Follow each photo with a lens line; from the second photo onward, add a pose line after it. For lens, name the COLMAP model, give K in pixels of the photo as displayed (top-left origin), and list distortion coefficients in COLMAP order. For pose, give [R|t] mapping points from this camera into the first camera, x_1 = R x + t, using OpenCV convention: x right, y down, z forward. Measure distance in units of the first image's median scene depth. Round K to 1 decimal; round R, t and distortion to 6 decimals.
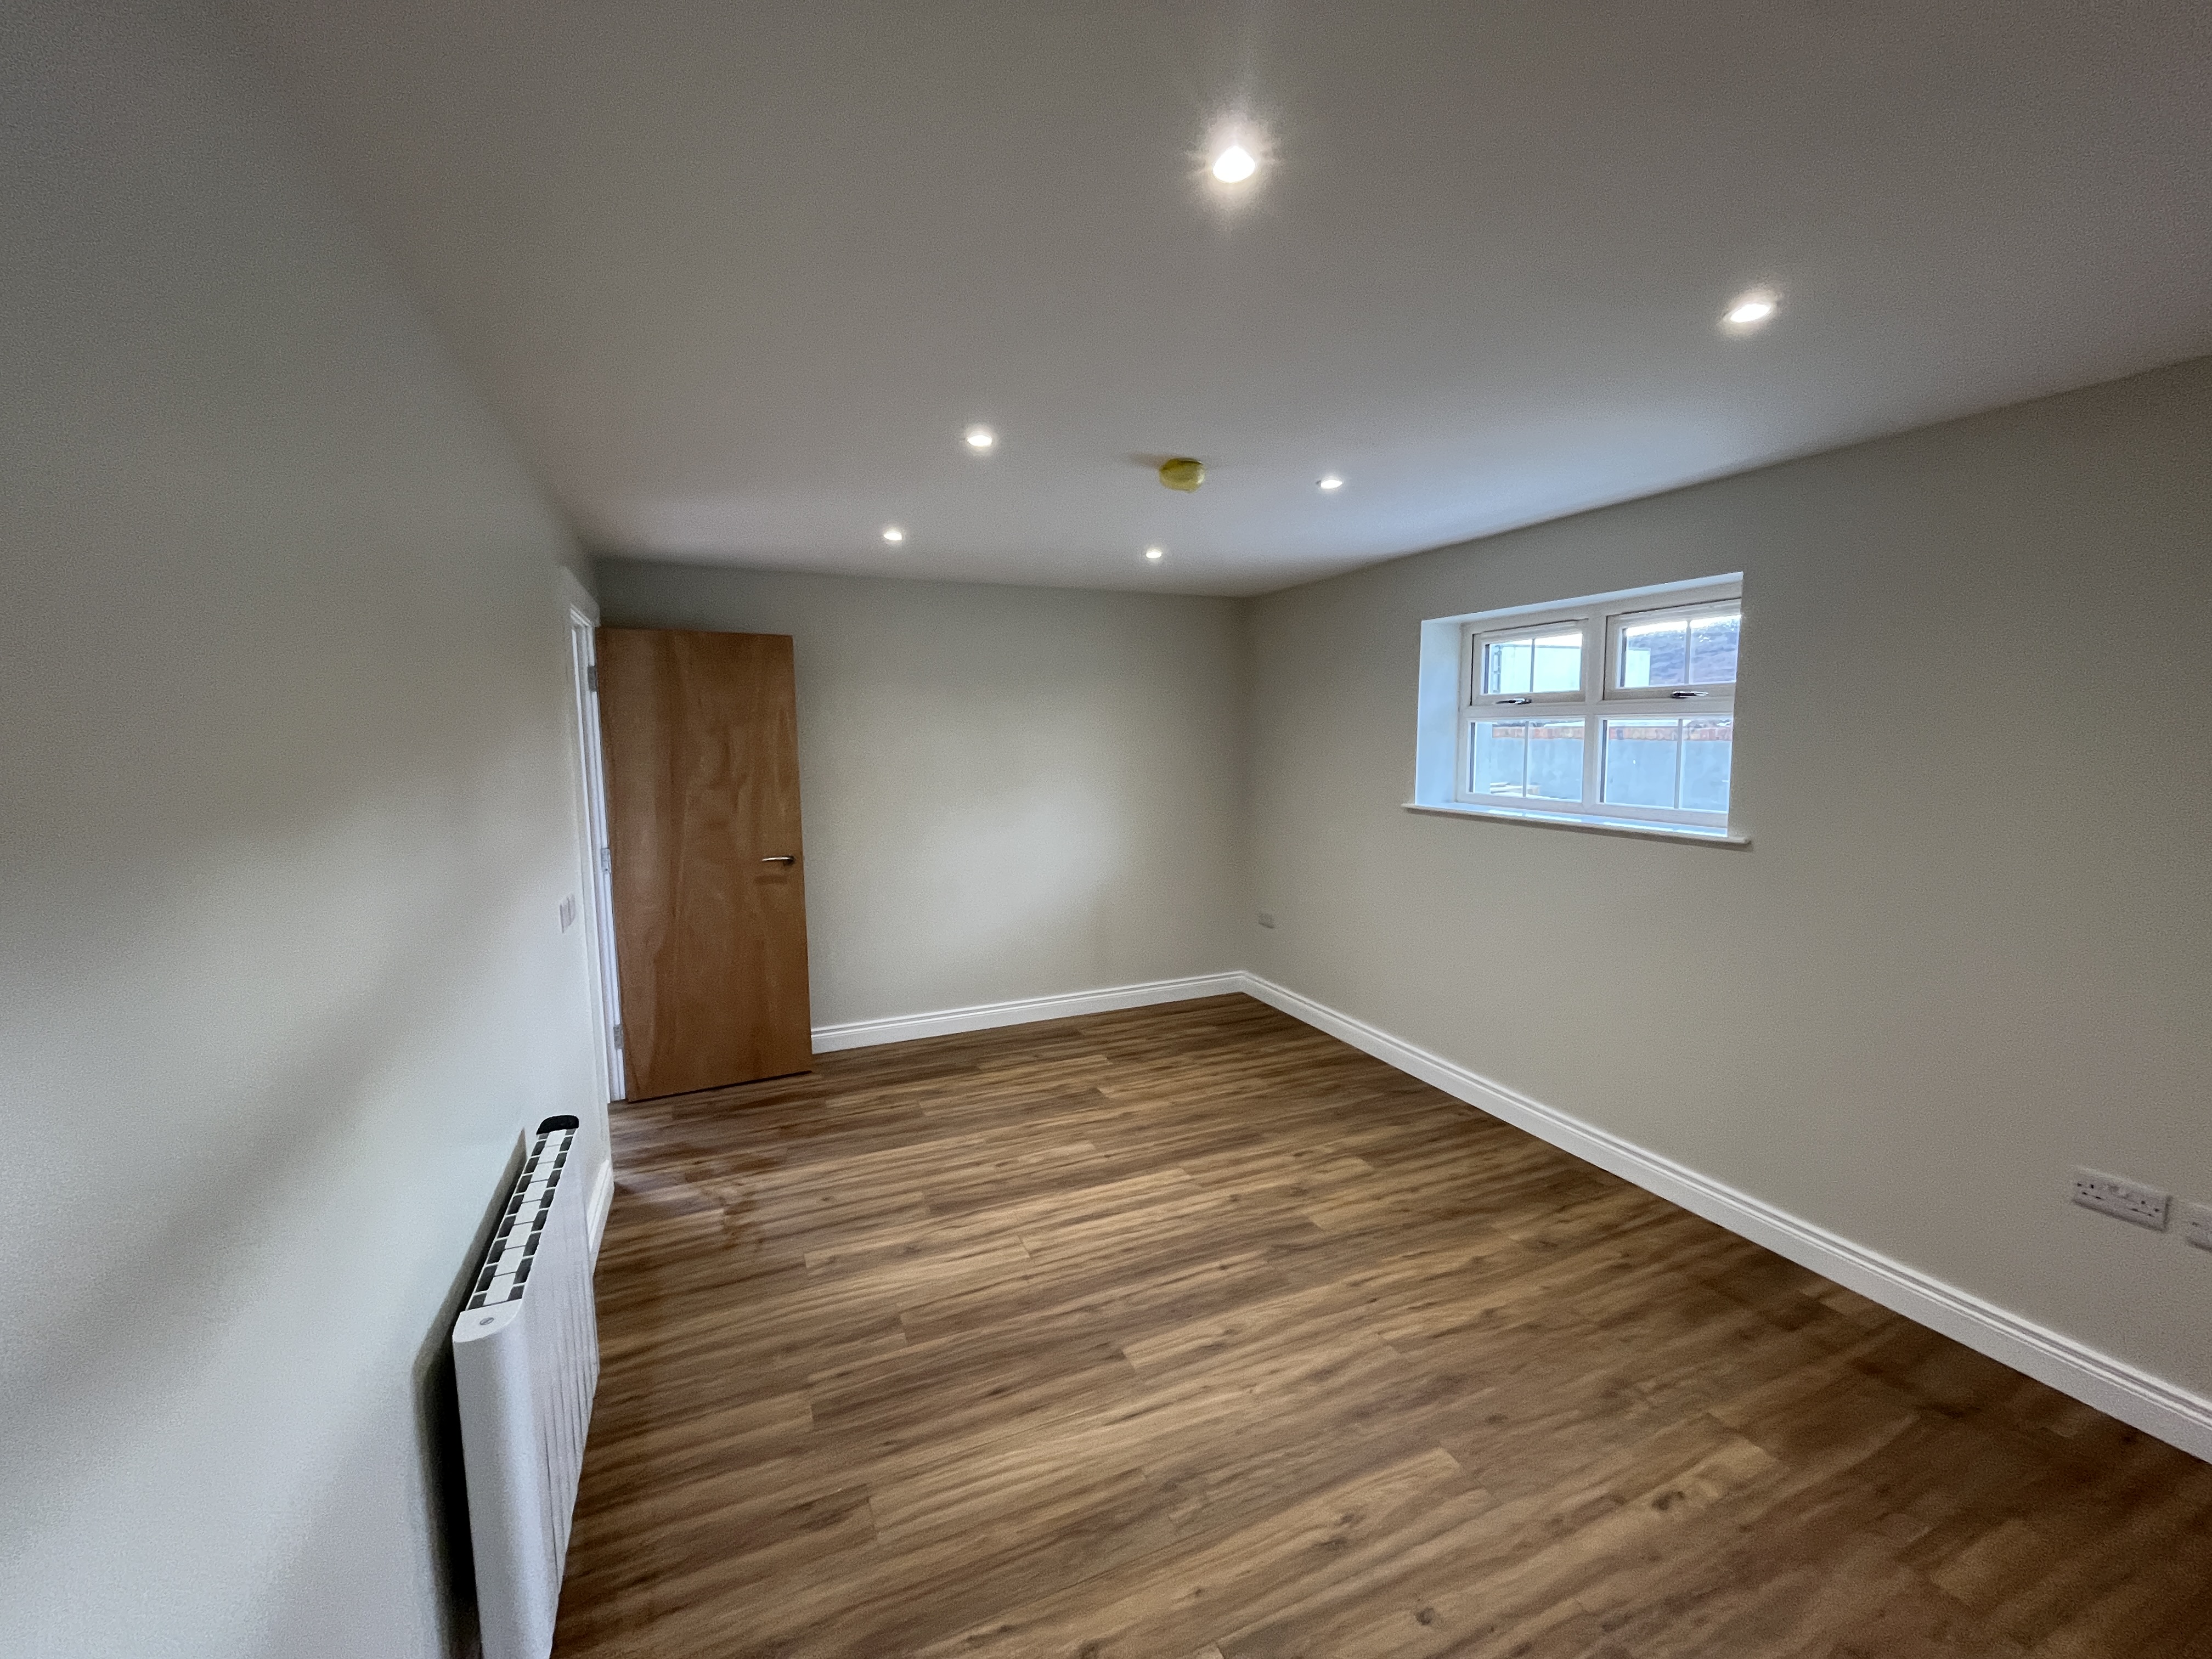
lens RADIAL K [[893.8, 0, 1108.1], [0, 893.8, 833.9], [0, 0, 1]] dist [-0.002868, -0.000965]
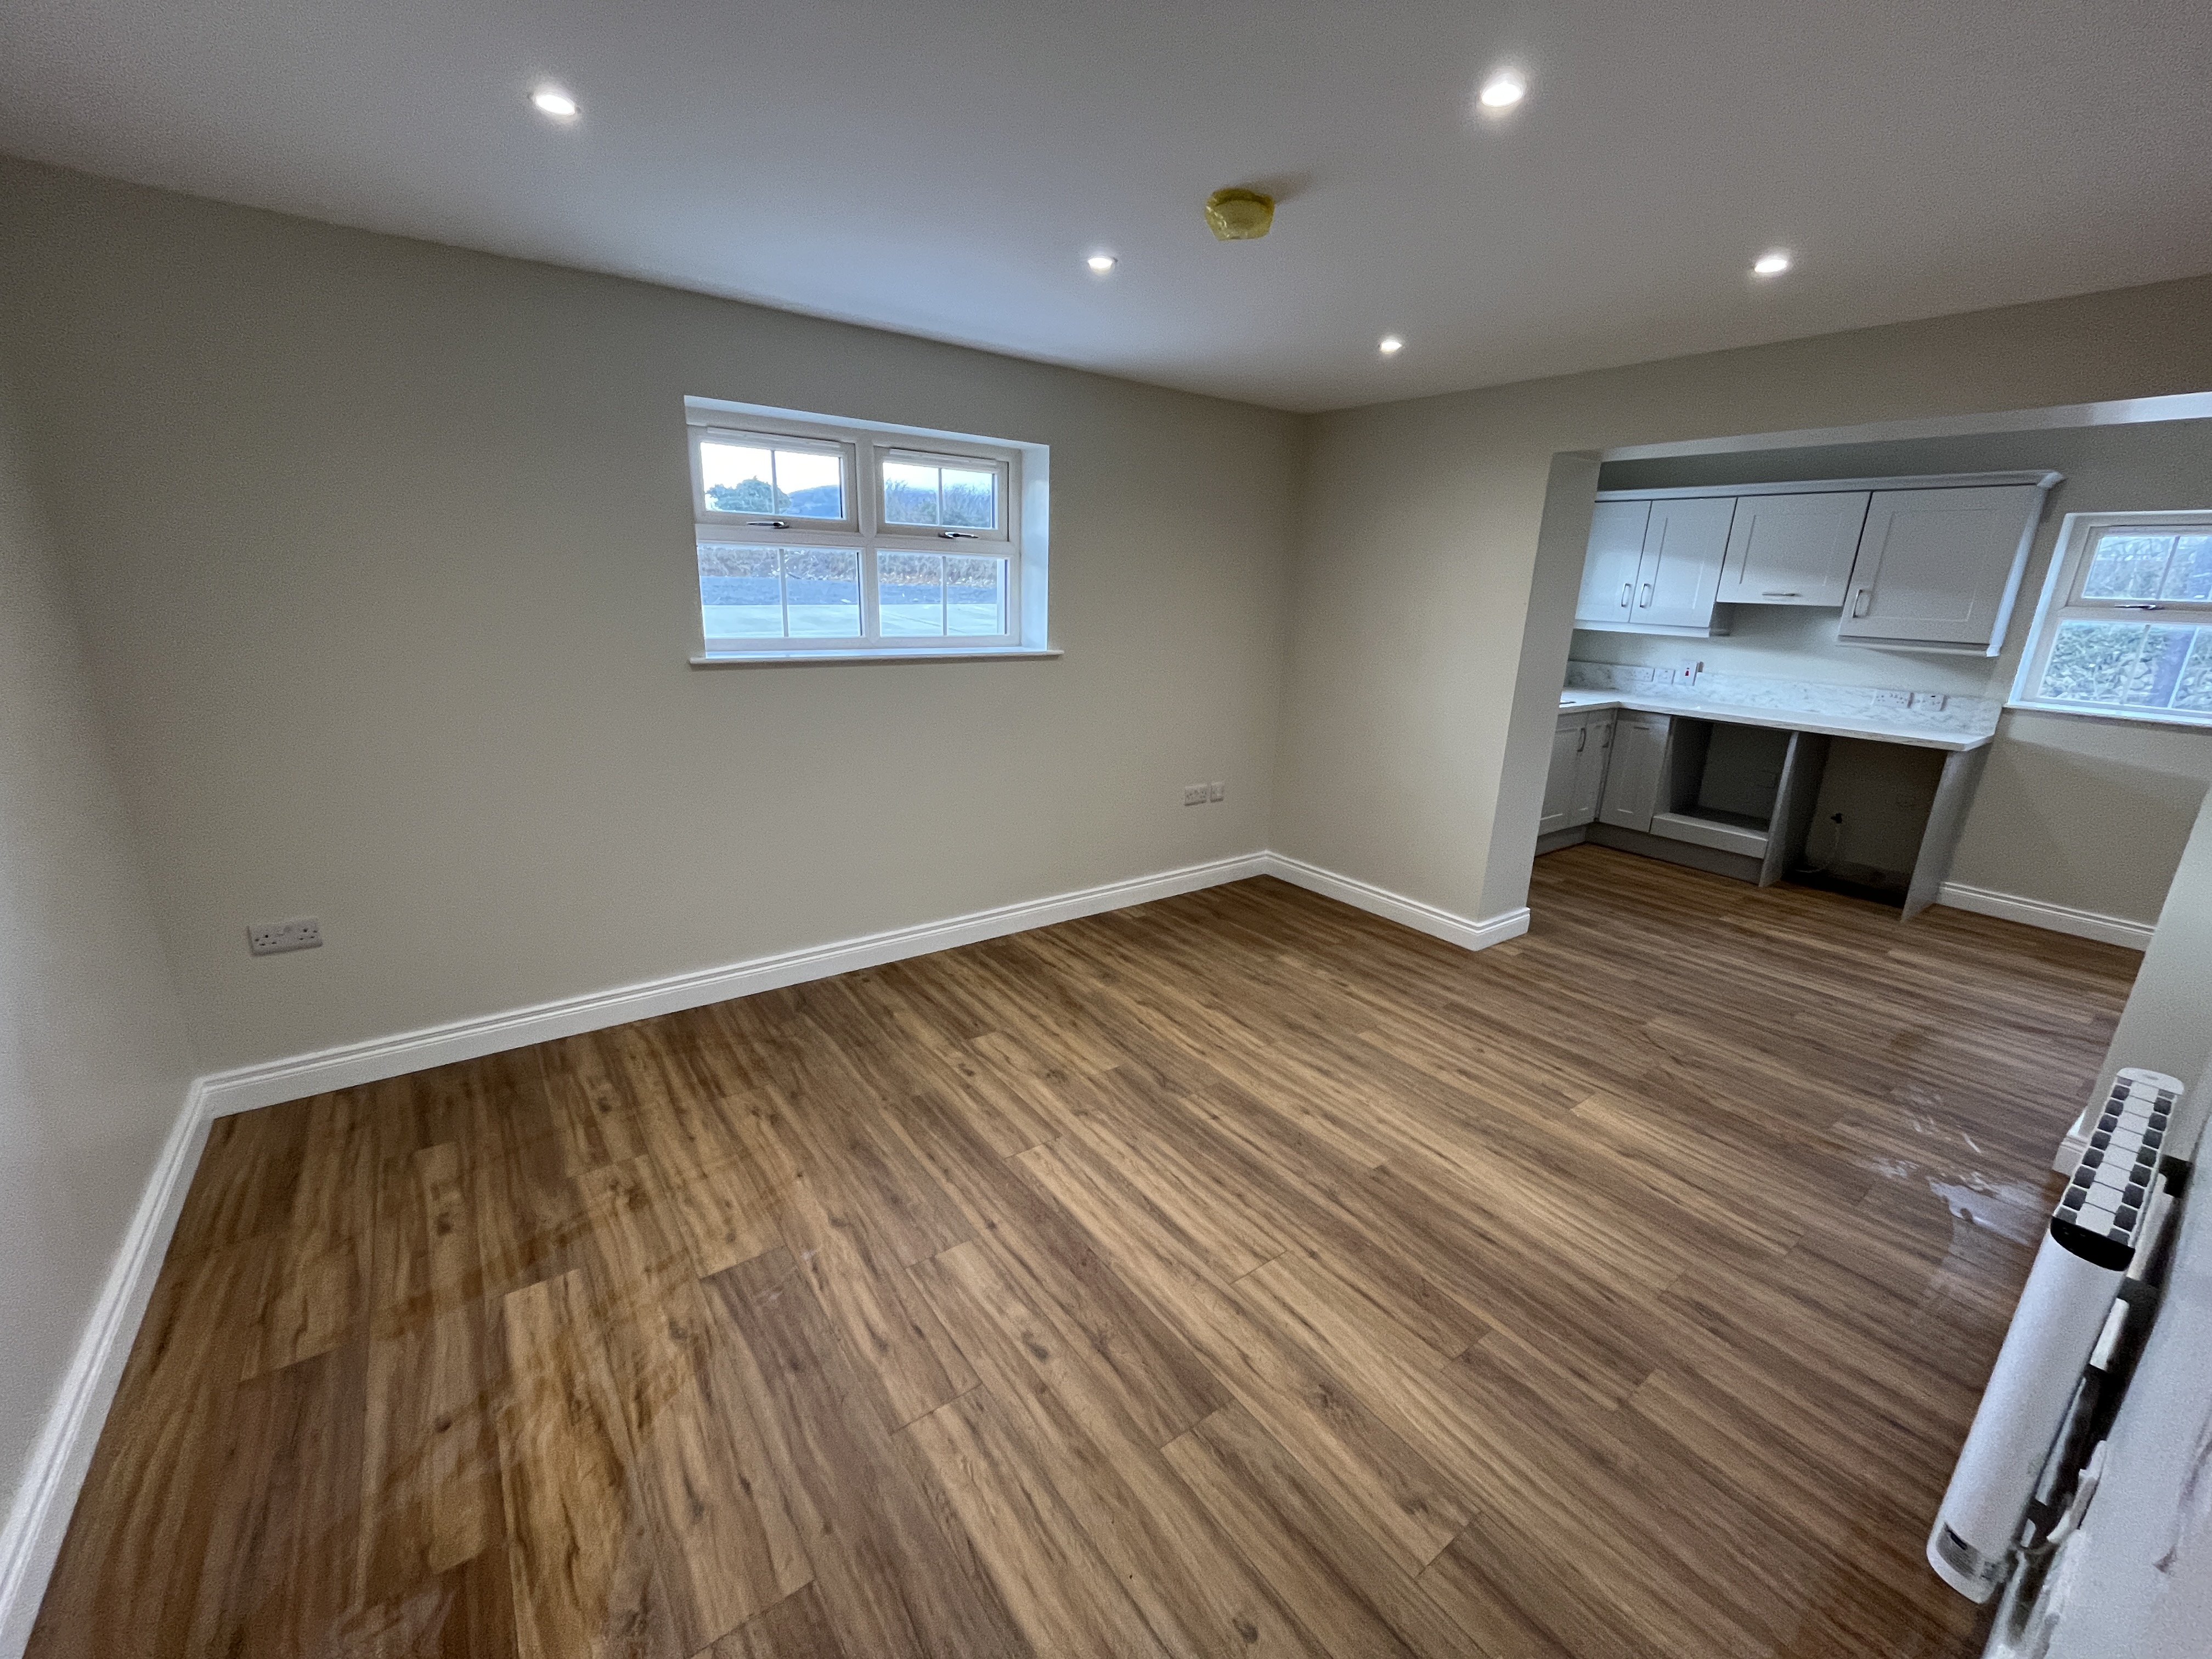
lens RADIAL K [[893.8, 0, 1100.8], [0, 893.8, 829.8], [0, 0, 1]] dist [-0.002868, -0.000965]
pose [[-0.220464, -0.260697, 0.939911, -0.642501], [0.082091, 0.955243, 0.284204, -0.111456], [-0.971935, 0.139815, -0.189195, 1.155684]]
